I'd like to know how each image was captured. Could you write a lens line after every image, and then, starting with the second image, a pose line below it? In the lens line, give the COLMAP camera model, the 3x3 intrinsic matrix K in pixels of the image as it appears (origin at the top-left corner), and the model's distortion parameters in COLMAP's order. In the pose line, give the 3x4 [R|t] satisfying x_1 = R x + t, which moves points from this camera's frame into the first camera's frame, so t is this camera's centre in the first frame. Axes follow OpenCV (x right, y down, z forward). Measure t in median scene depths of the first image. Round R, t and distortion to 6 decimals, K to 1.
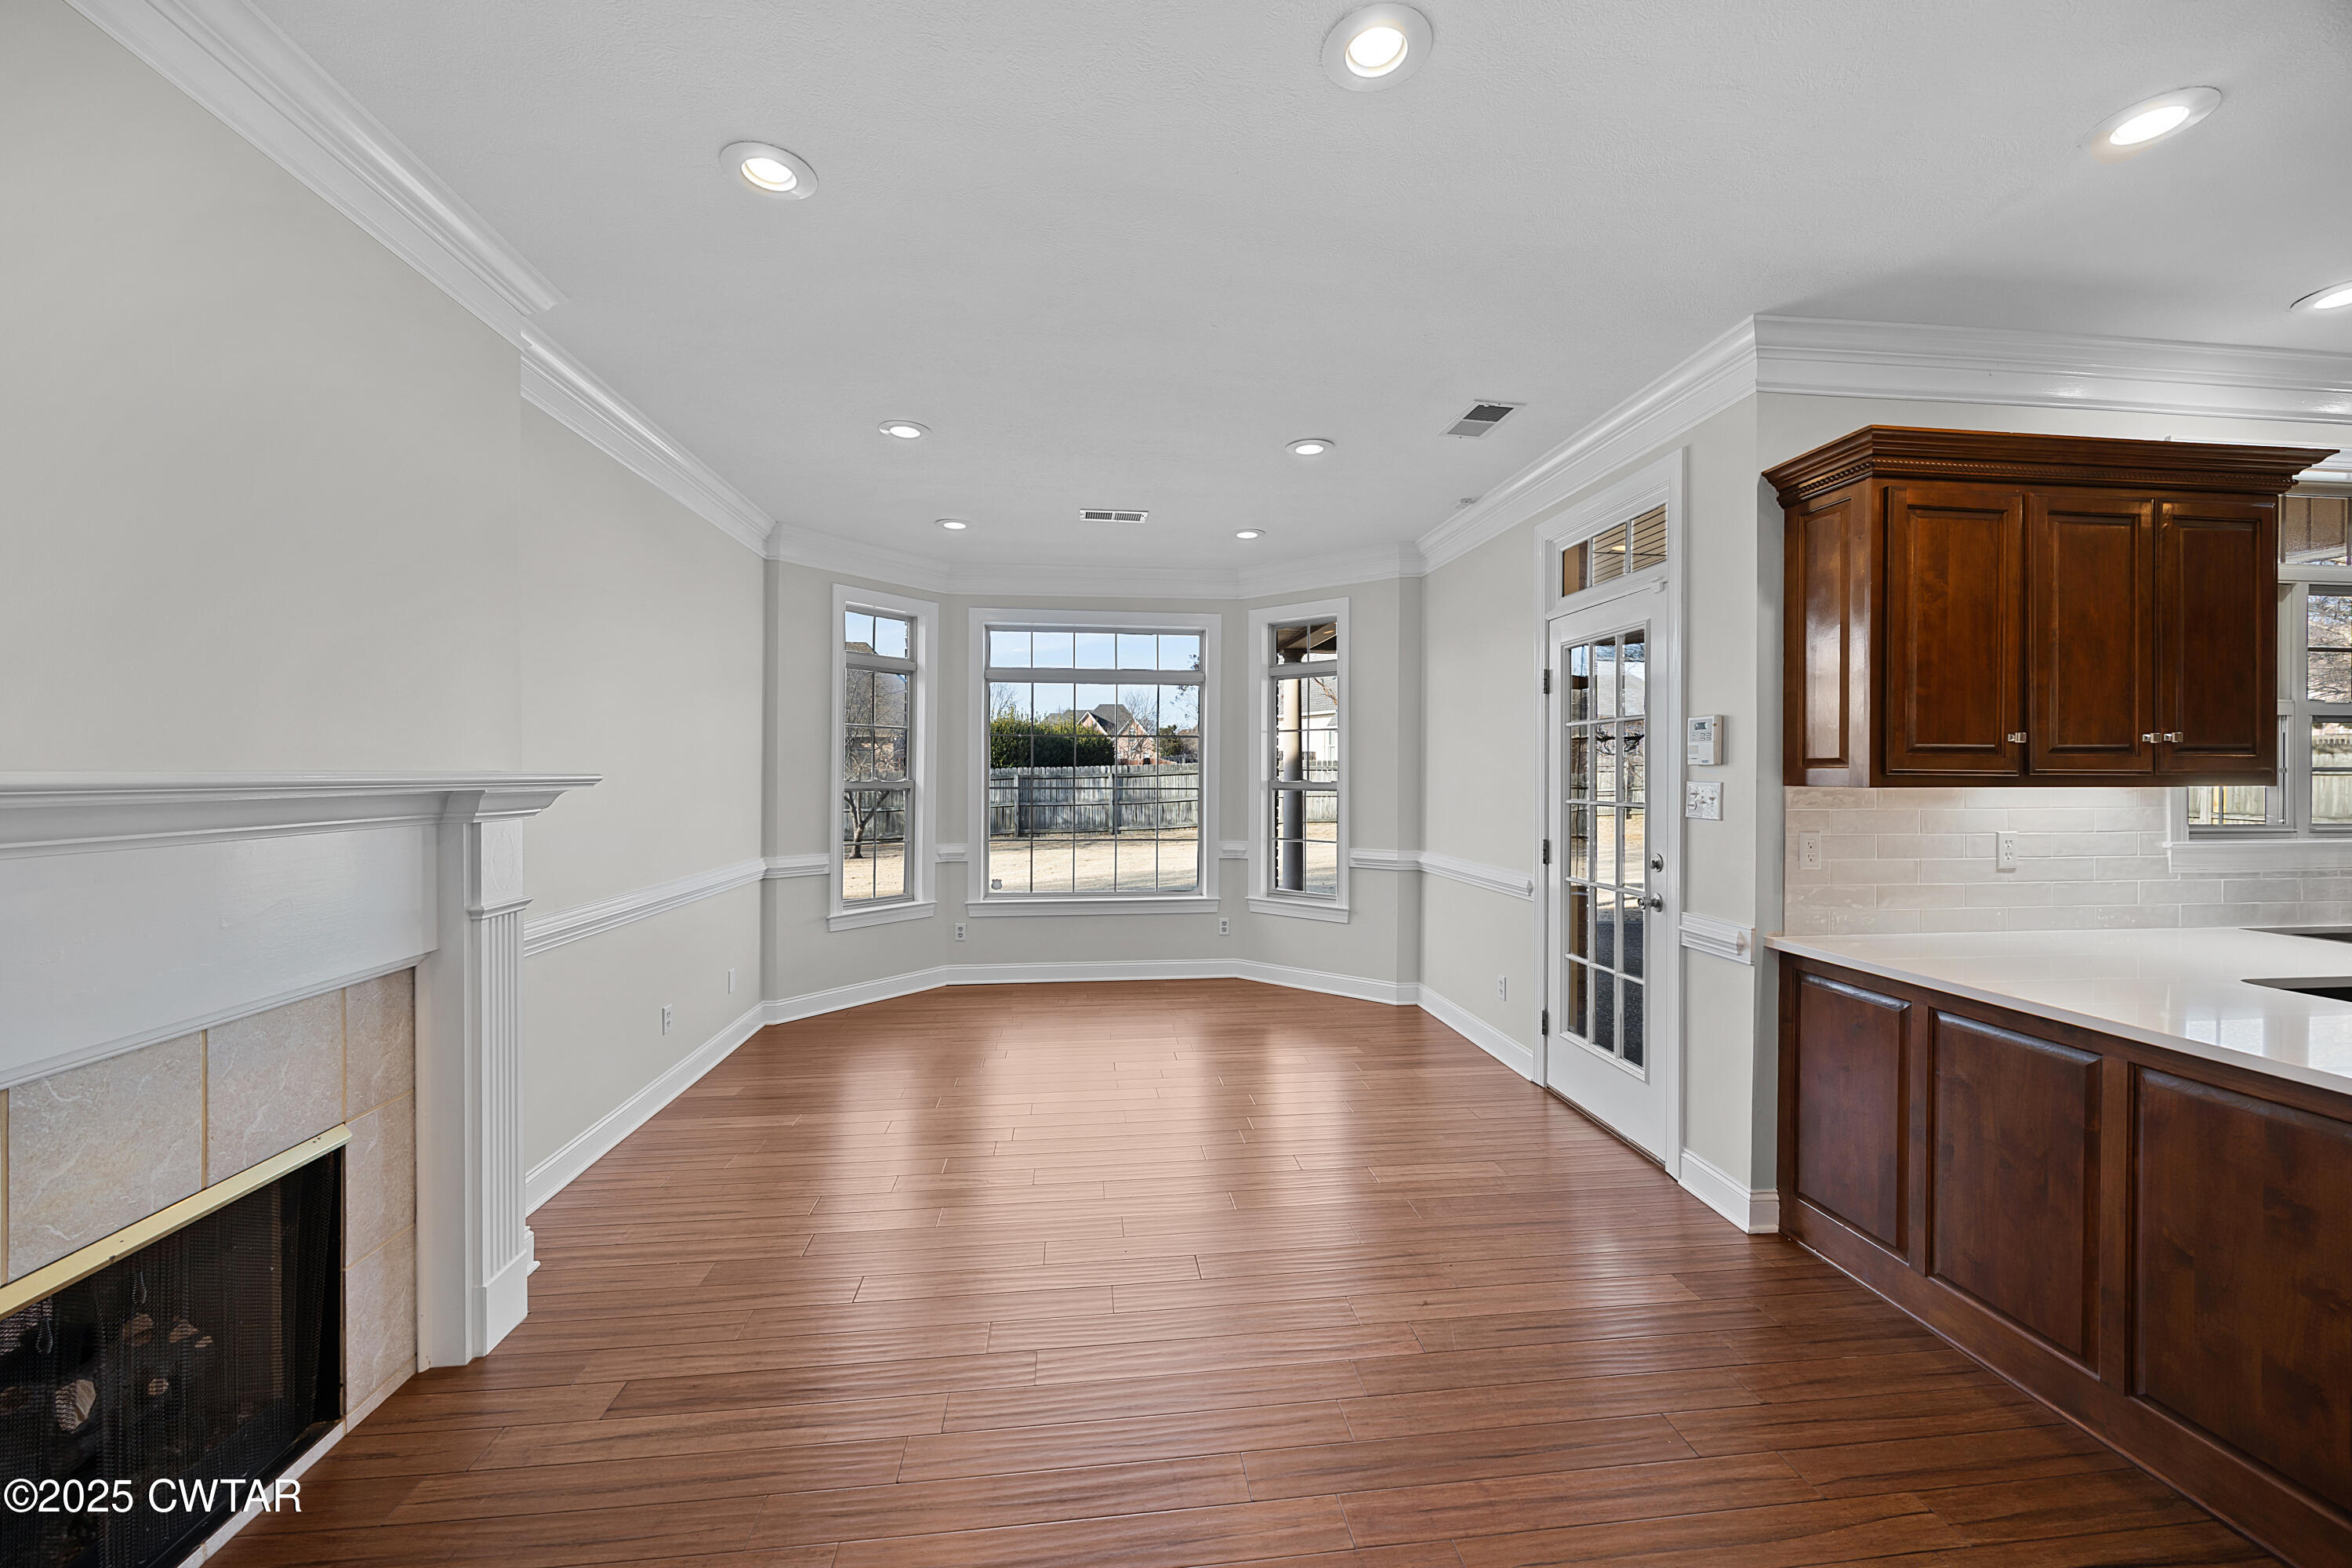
lens RADIAL K [[908.9, 0, 1180.3], [0, 908.9, 775.1], [0, 0, 1]] dist [-0.001063, -0.000009]
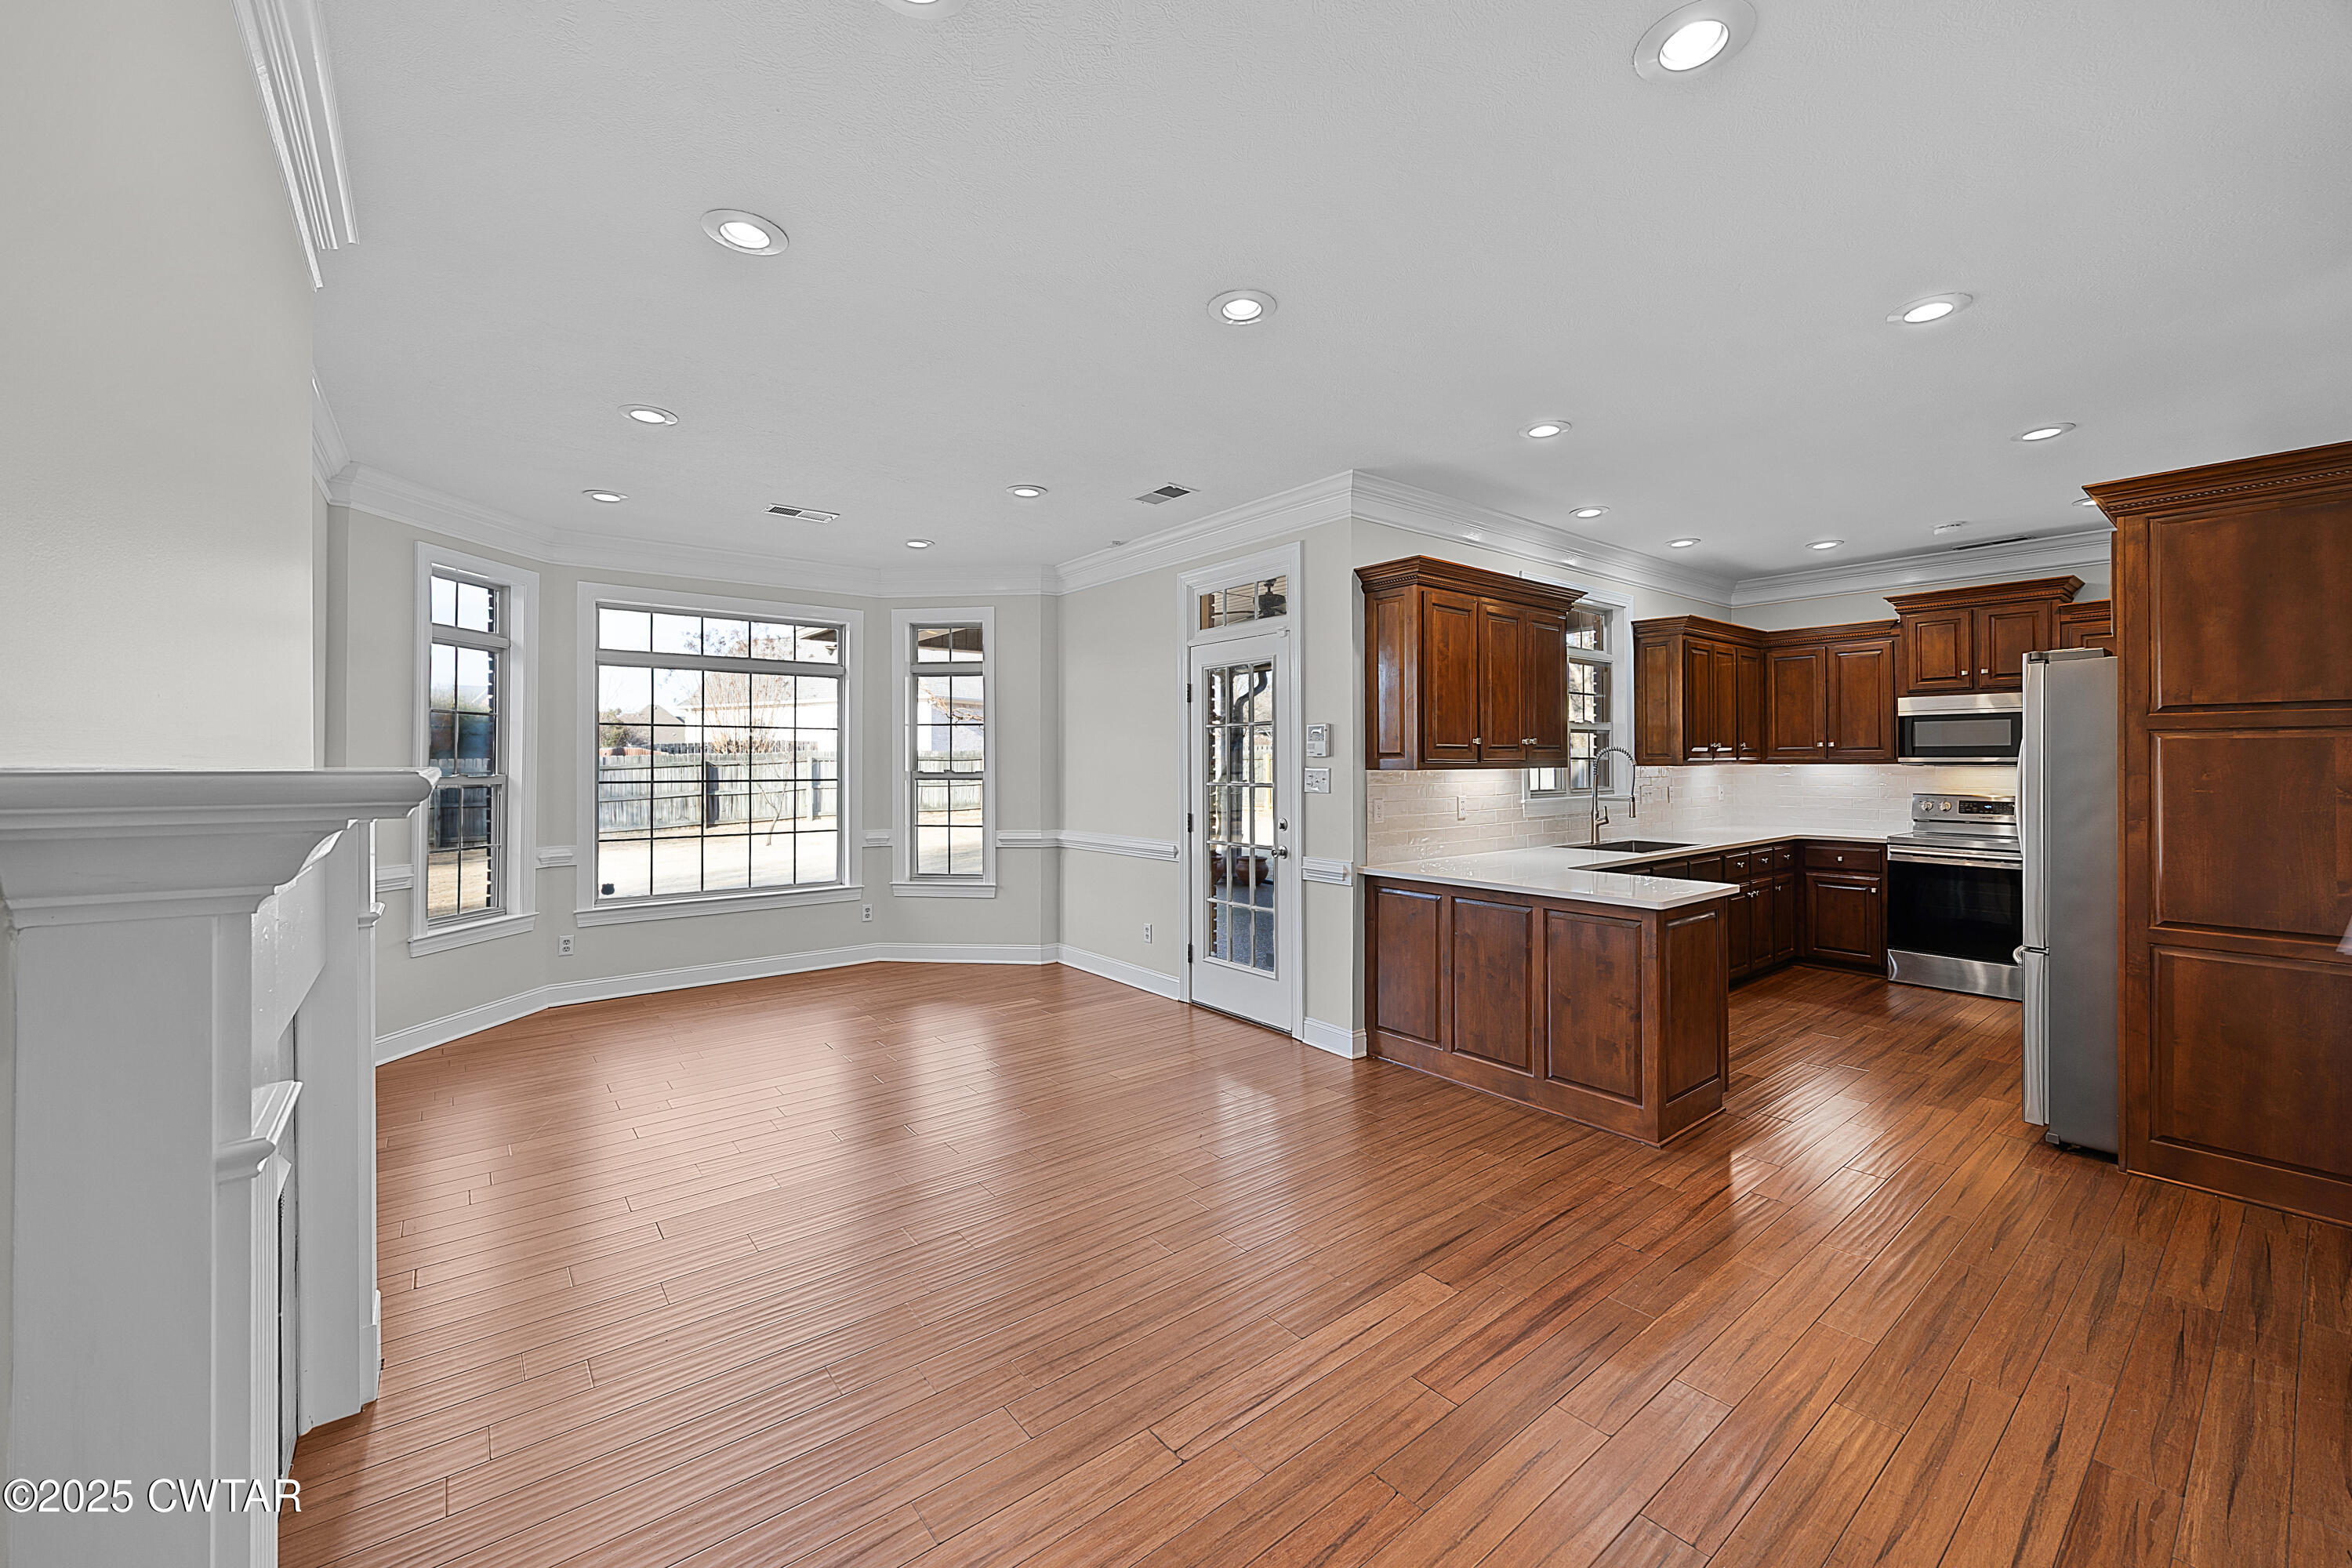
lens RADIAL K [[923.8, 0, 1189.9], [0, 923.8, 758.7], [0, 0, 1]] dist [-0.000655, 0.000028]
pose [[0.846855, -0.002736, 0.531816, -0.397948], [0.006685, 0.999963, -0.005500, -0.000755], [-0.531781, 0.008213, 0.846842, -0.170803]]
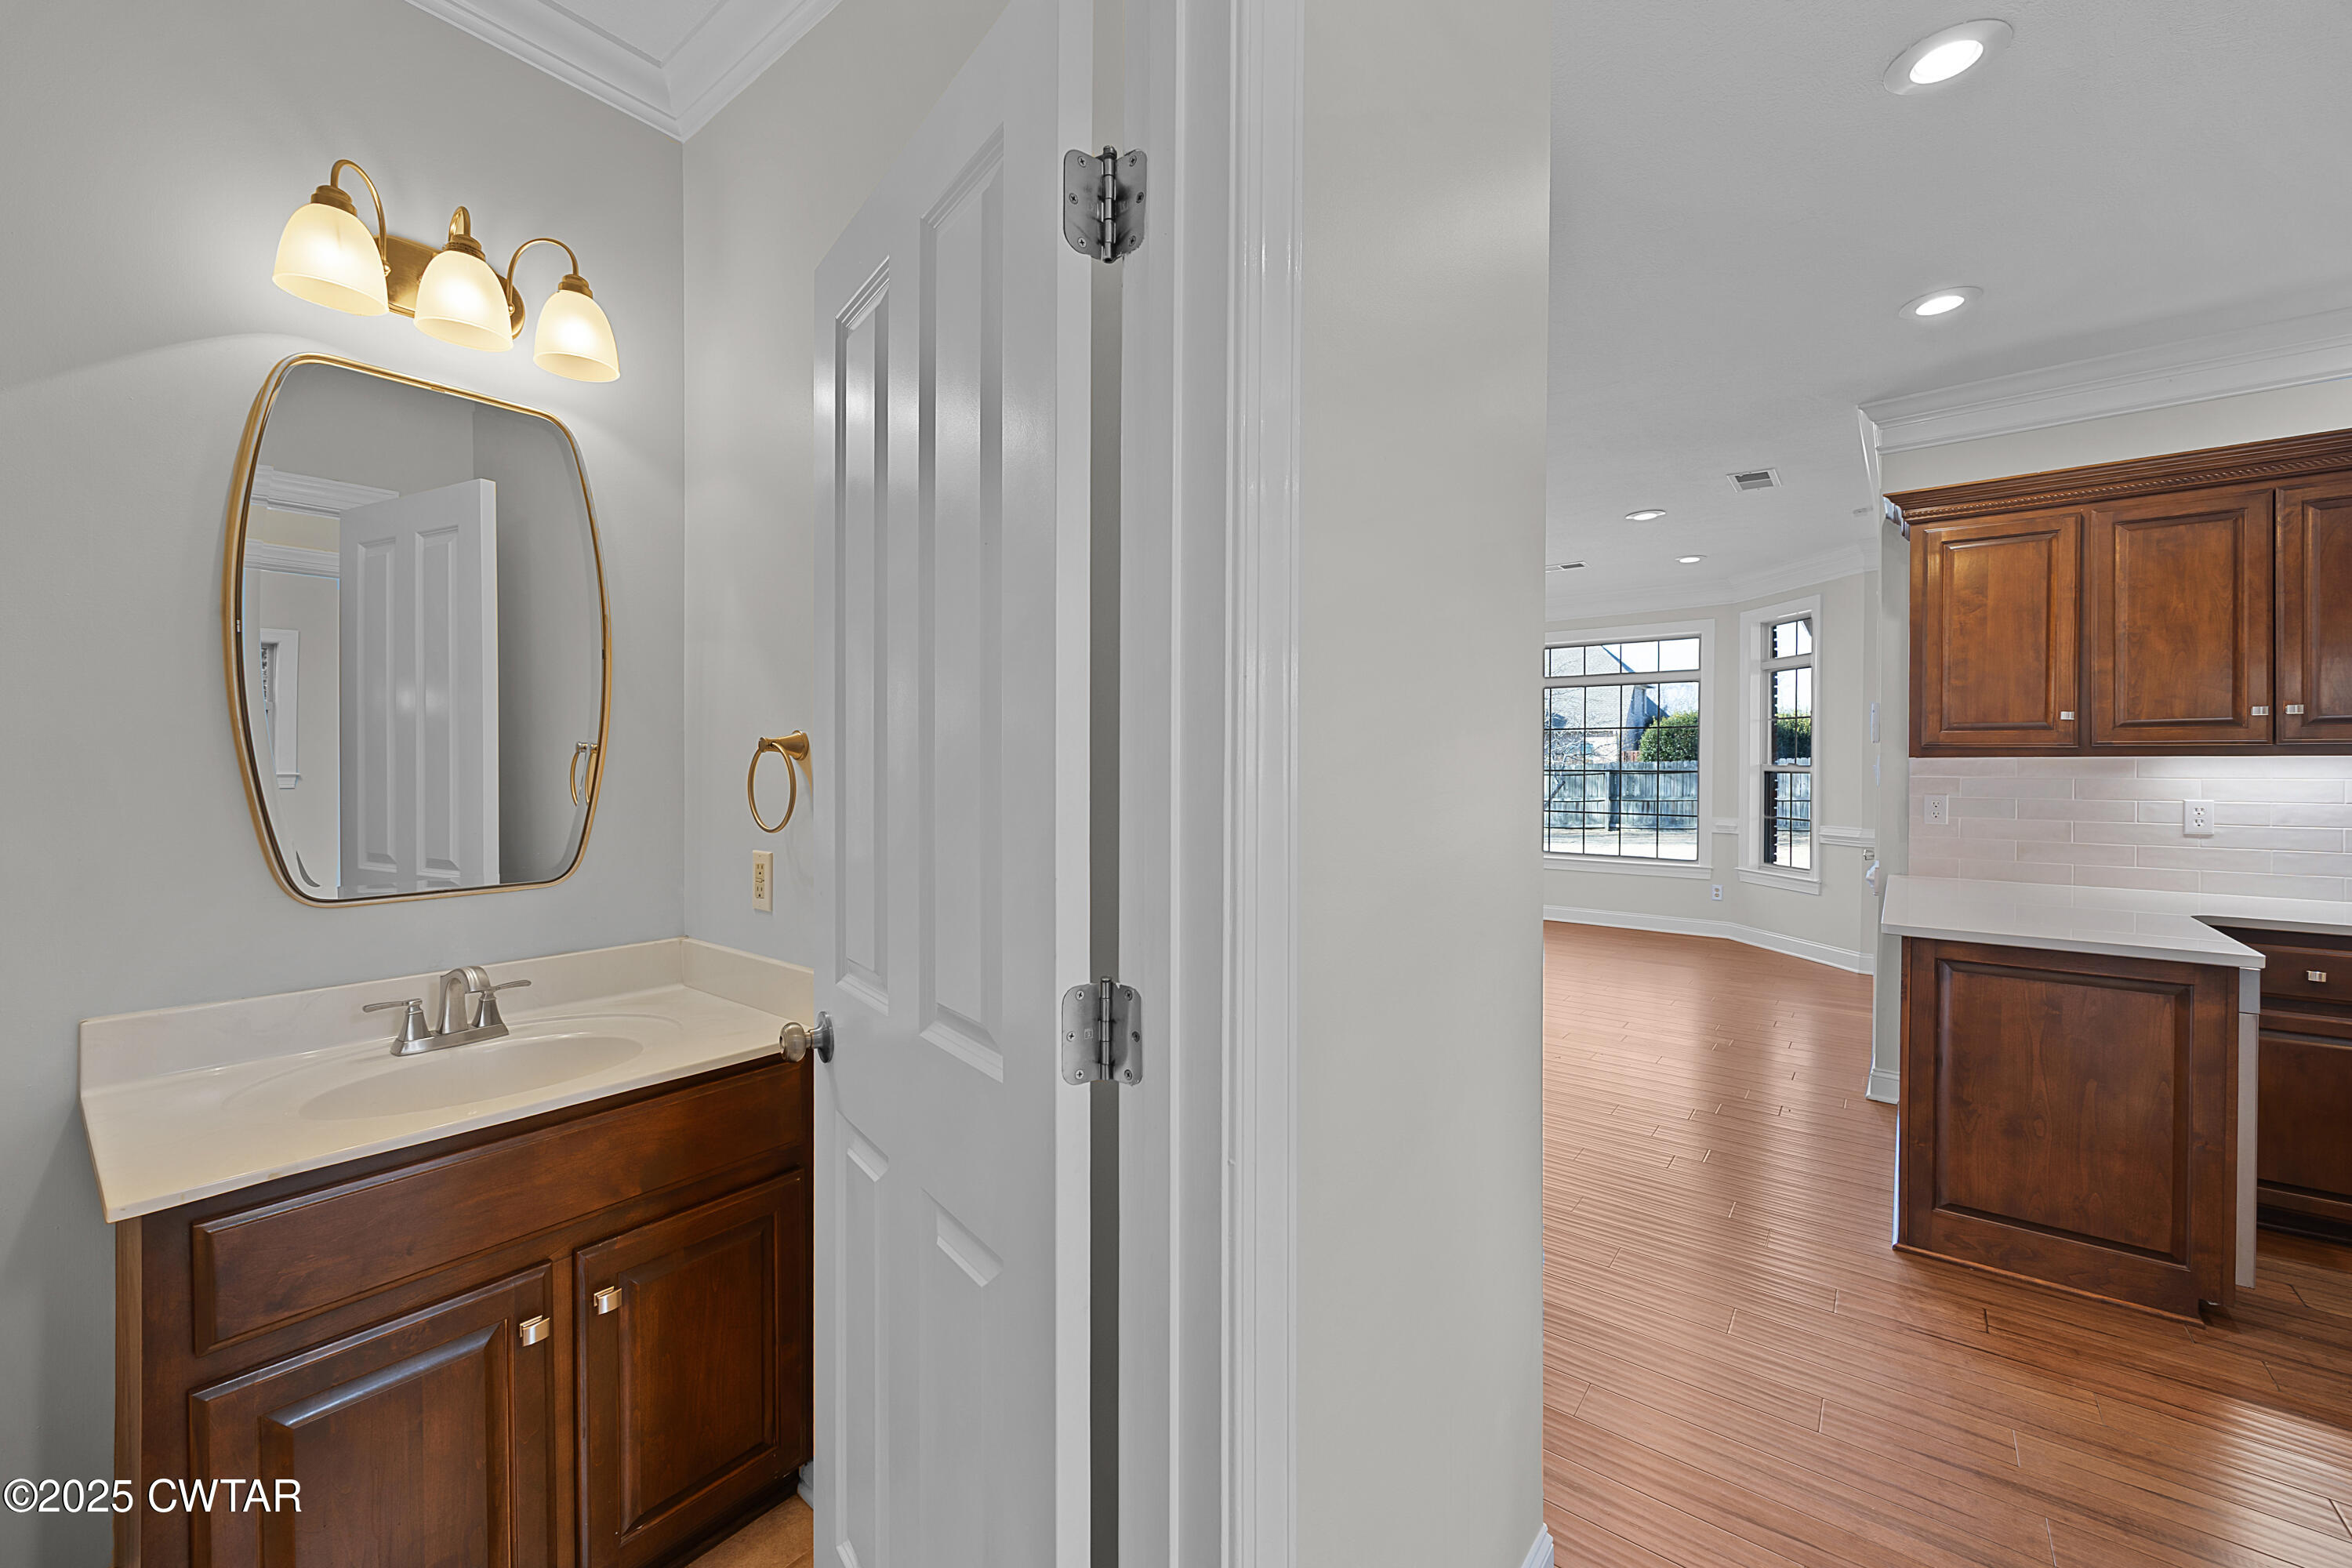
lens RADIAL K [[908.9, 0, 1180.3], [0, 908.9, 775.1], [0, 0, 1]] dist [-0.001063, -0.000009]
pose [[0.702811, 0.005789, -0.711353, 0.771828], [-0.001859, 0.999978, 0.006302, 0.026416], [0.711374, -0.003107, 0.702807, -0.564867]]
